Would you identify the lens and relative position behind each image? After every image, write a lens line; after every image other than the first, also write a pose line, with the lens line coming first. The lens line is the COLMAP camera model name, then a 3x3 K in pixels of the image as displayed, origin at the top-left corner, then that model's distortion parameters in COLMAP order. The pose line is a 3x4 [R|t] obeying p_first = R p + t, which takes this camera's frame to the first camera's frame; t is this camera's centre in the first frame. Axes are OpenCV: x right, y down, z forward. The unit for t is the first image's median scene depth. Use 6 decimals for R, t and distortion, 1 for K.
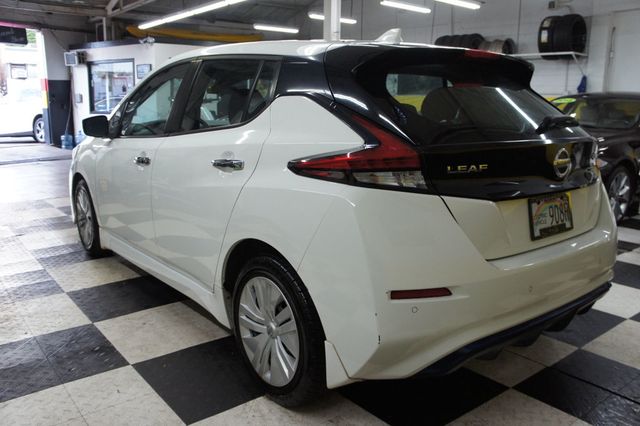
lens RADIAL K [[541.2, 0, 322.6], [0, 541.2, 212.9], [0, 0, 1]] dist [-0.156318, 0.159499]
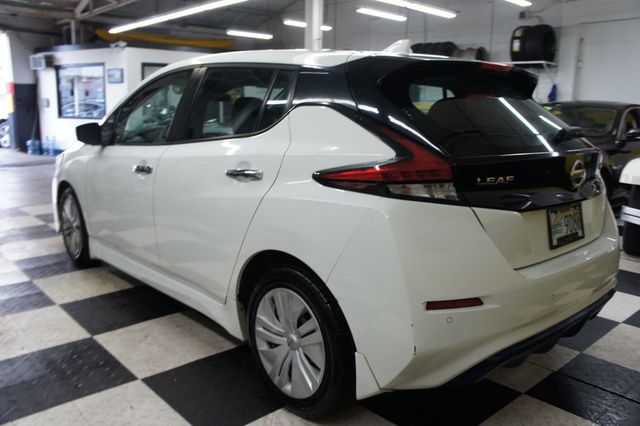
lens RADIAL K [[541.5, 0, 320.0], [0, 541.5, 213.0], [0, 0, 1]] dist [-0.154946, 0.154201]
pose [[0.998140, -0.004230, 0.060814, -0.083450], [0.004810, 0.999944, -0.009400, -0.008223], [-0.060771, 0.009675, 0.998105, 0.003502]]
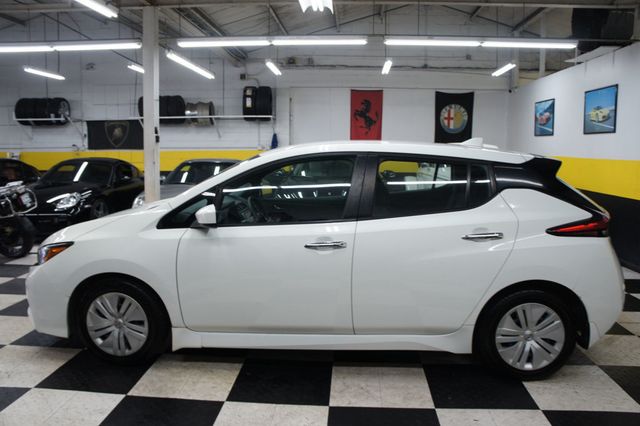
lens RADIAL K [[513.0, 0, 318.7], [0, 513.0, 193.0], [0, 0, 1]] dist [-0.110201, 0.014853]
pose [[0.685449, -0.073544, 0.724397, -1.258781], [0.149945, 0.987819, -0.041596, -0.185307], [-0.712514, 0.137132, 0.688127, 0.301945]]
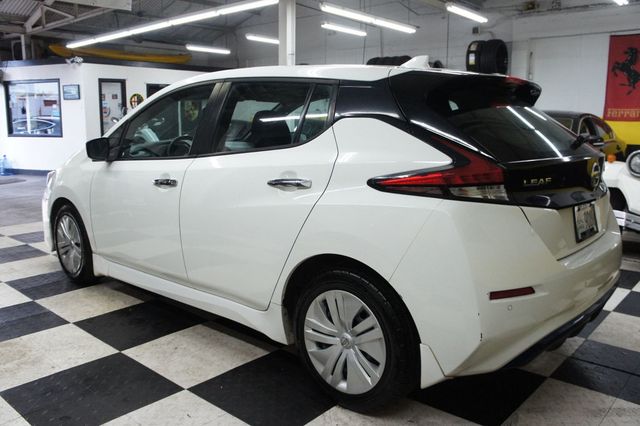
lens RADIAL K [[541.2, 0, 322.6], [0, 541.2, 212.9], [0, 0, 1]] dist [-0.156318, 0.159499]
pose [[0.985610, -0.033994, 0.165580, -0.246794], [0.039877, 0.998681, -0.032333, 0.001431], [-0.164262, 0.038470, 0.985666, -0.025427]]
